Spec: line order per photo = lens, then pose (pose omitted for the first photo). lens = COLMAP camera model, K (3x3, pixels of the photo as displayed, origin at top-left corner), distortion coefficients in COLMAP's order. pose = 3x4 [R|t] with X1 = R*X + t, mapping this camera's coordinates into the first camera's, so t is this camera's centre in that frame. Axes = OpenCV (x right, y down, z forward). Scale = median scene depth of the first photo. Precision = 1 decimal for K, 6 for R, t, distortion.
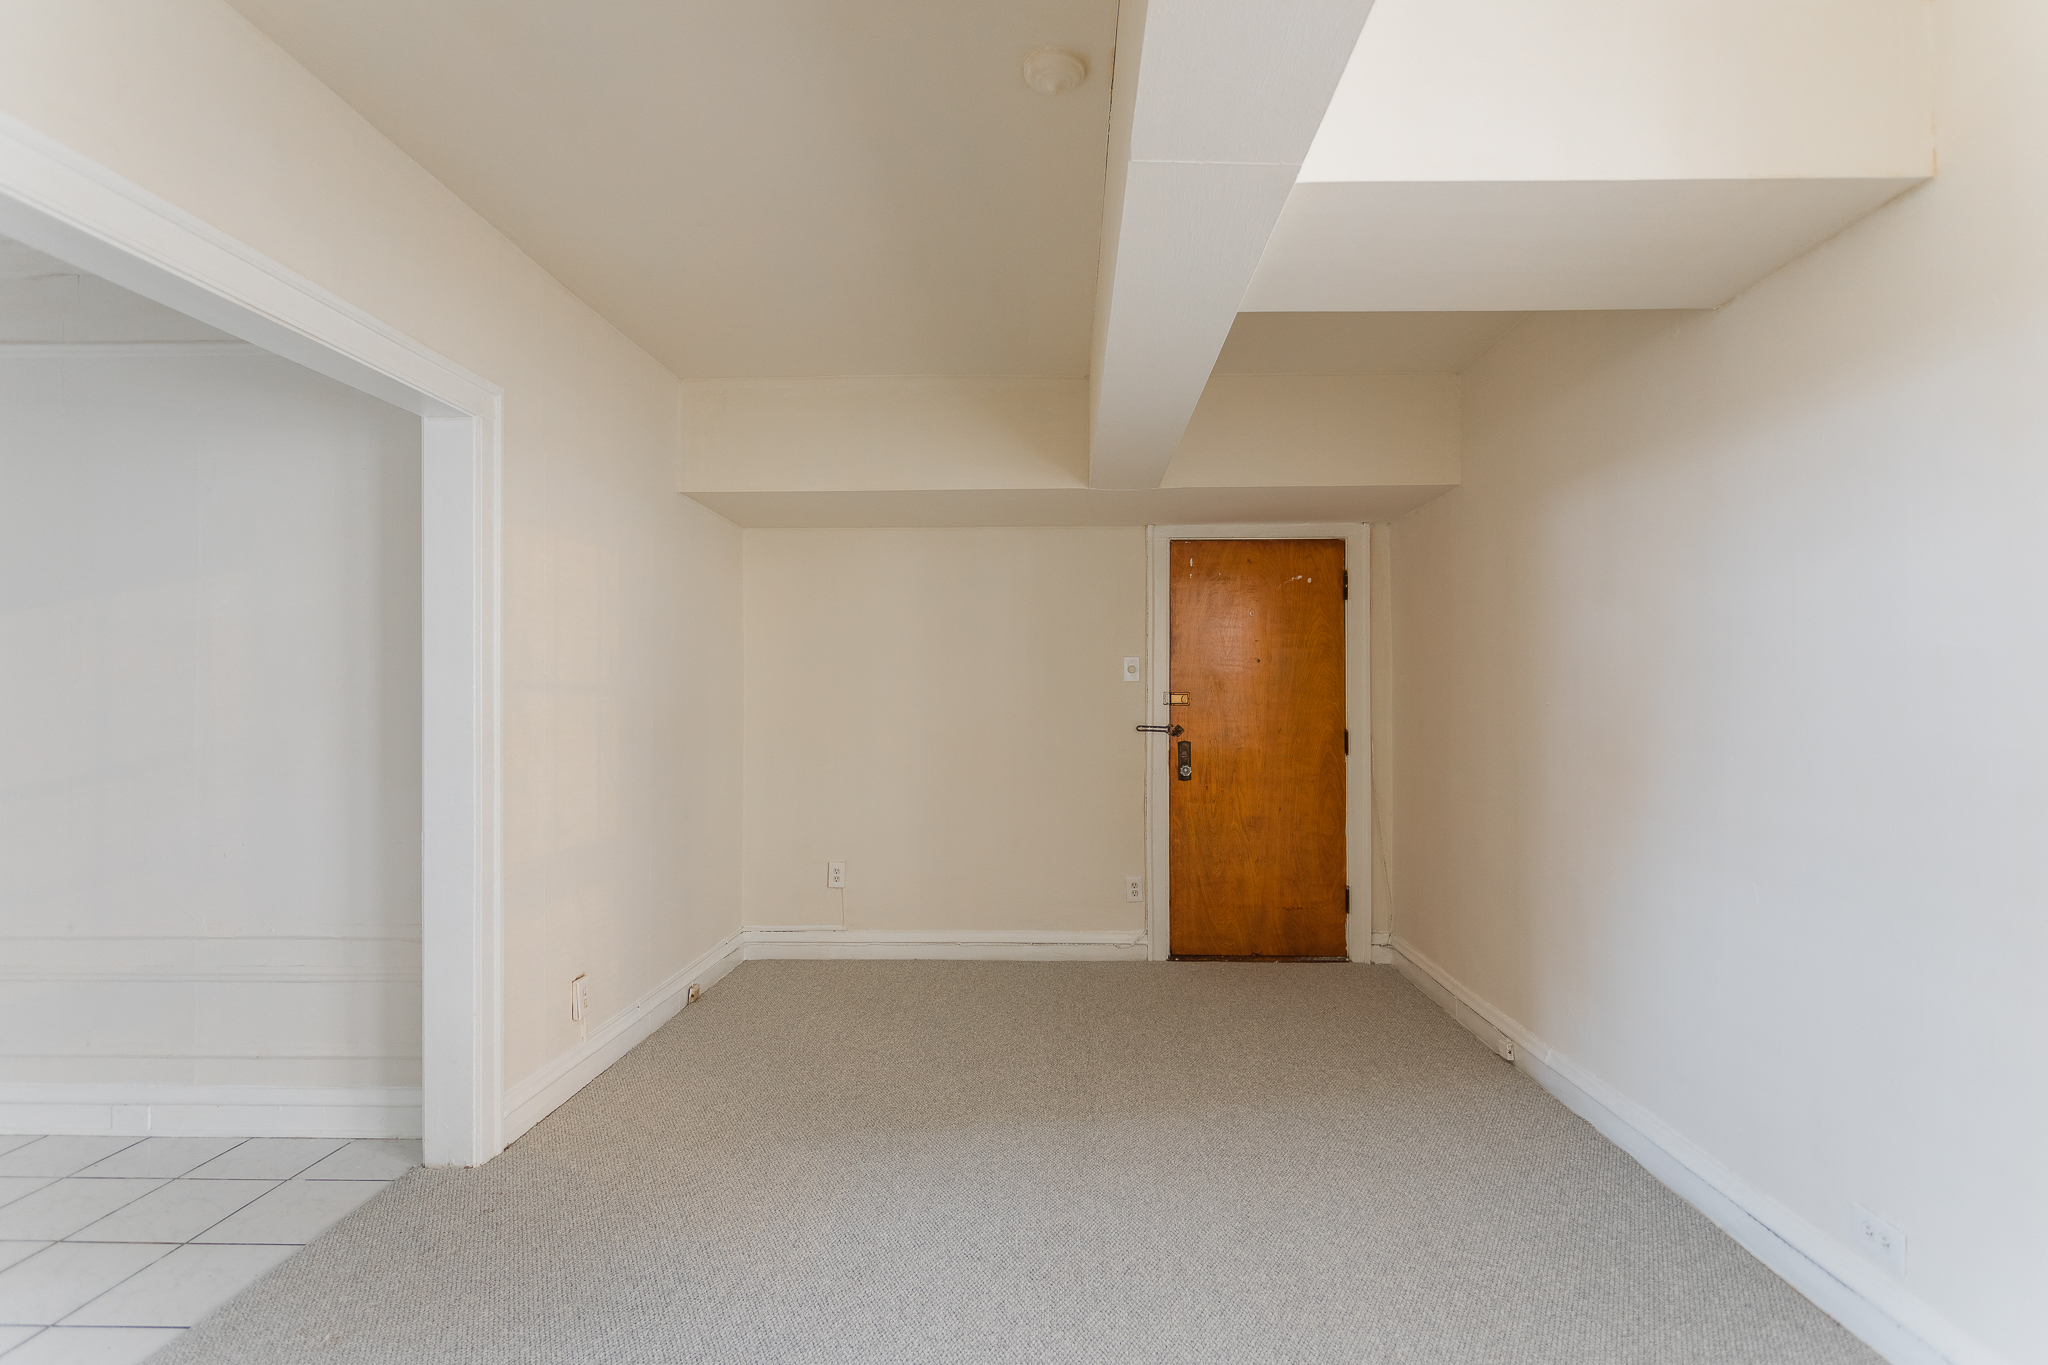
lens RADIAL K [[1005.3, 0, 1029.2], [0, 1005.3, 702.6], [0, 0, 1]] dist [0.002592, 0.000231]
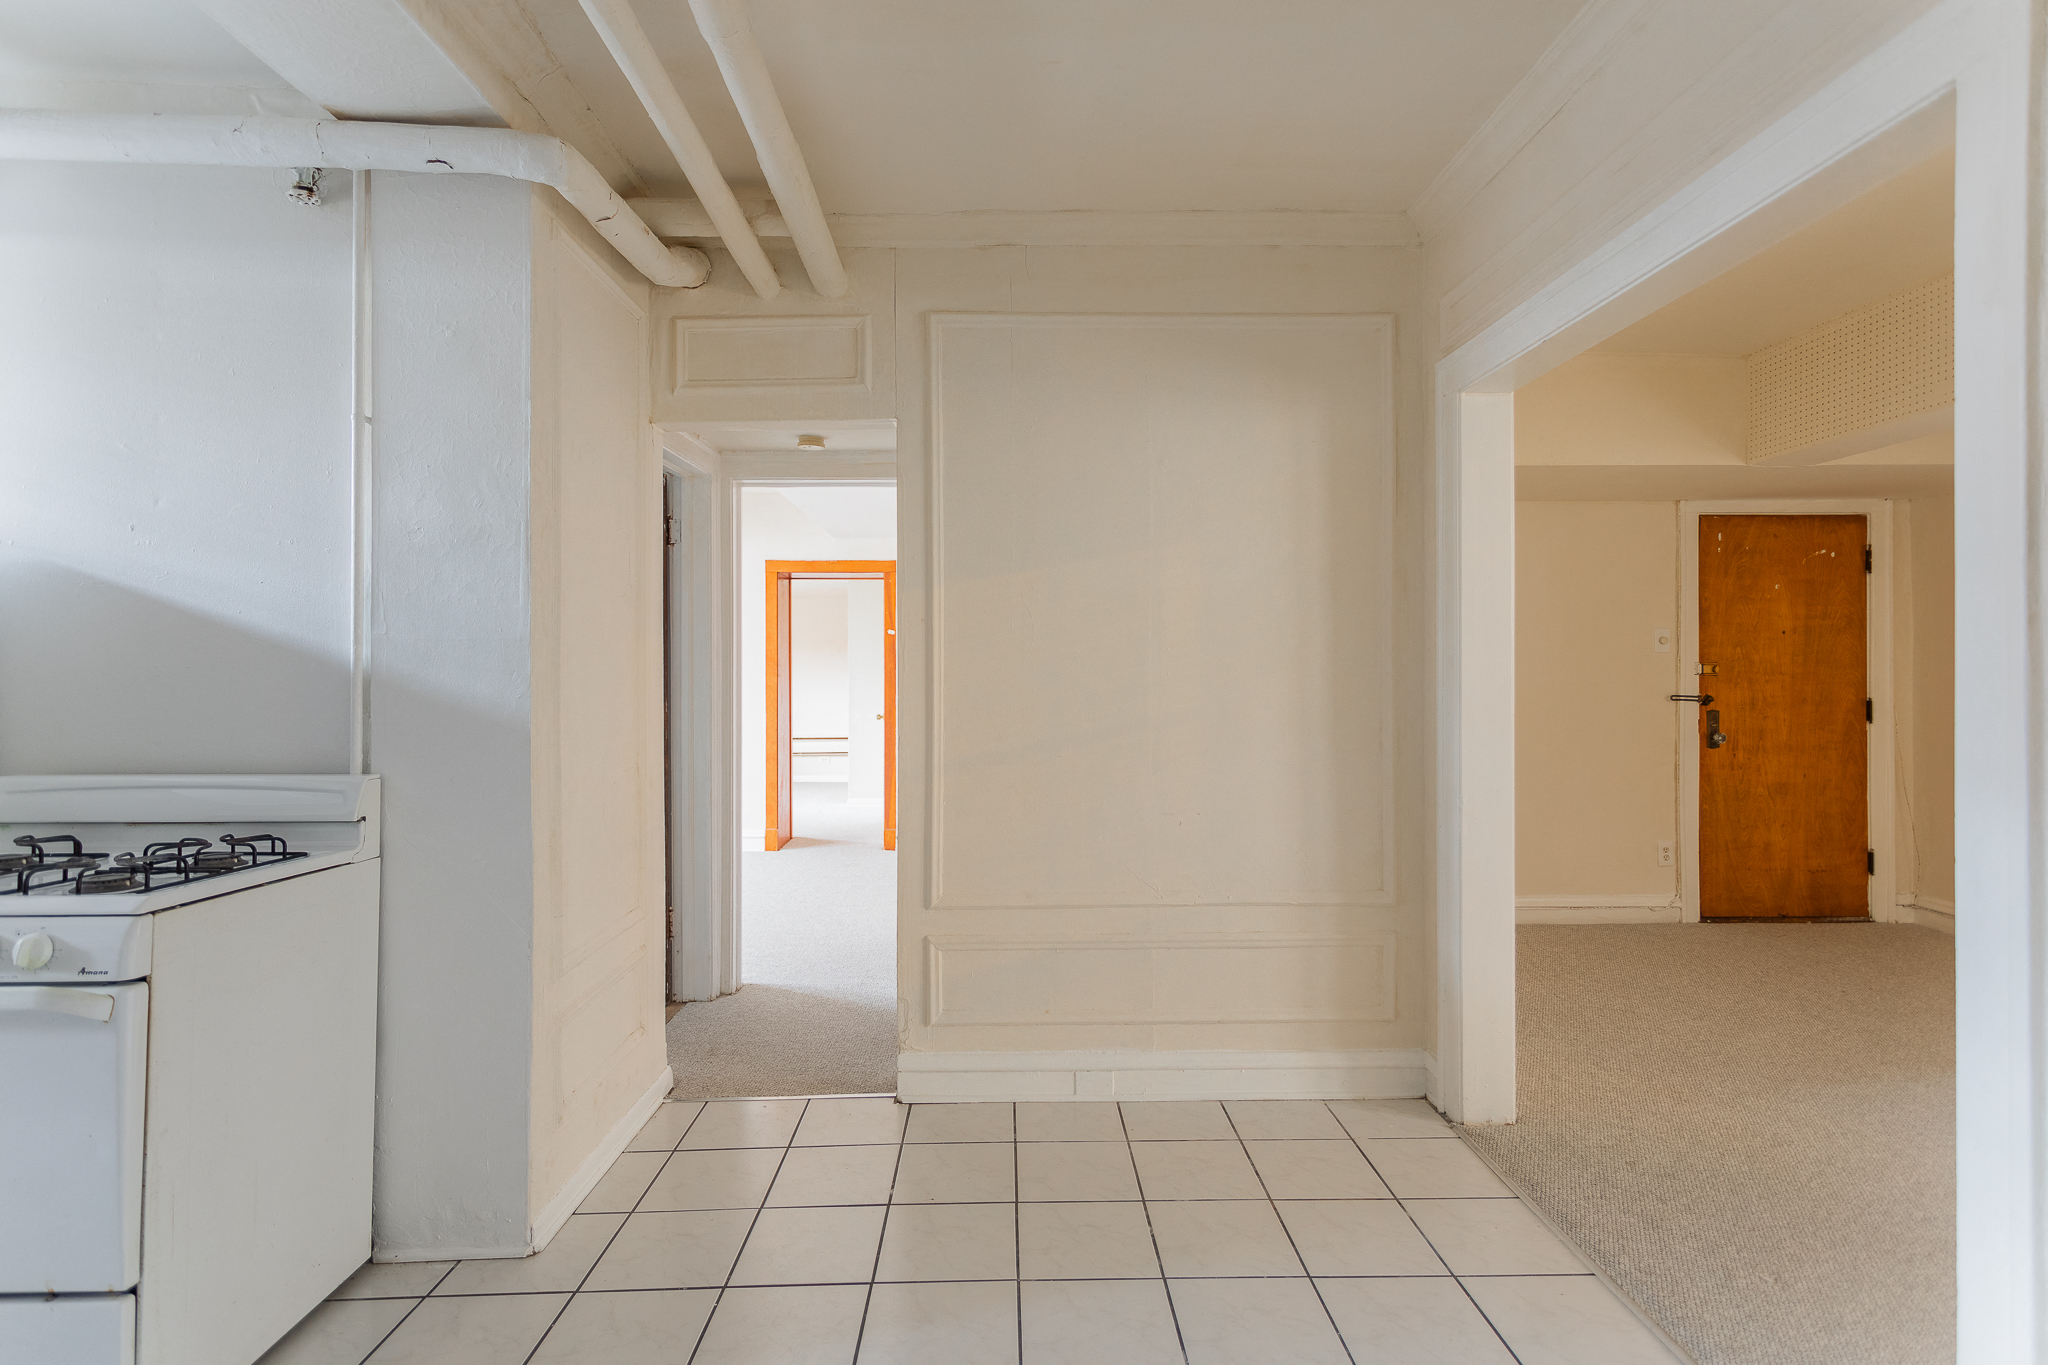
lens RADIAL K [[1005.3, 0, 1026.0], [0, 1005.3, 682.1], [0, 0, 1]] dist [0.002592, 0.000231]
pose [[0.999125, -0.002075, 0.041767, -0.596126], [0.001739, 0.999966, 0.008067, -0.000200], [-0.041782, -0.007987, 0.999095, -0.003160]]
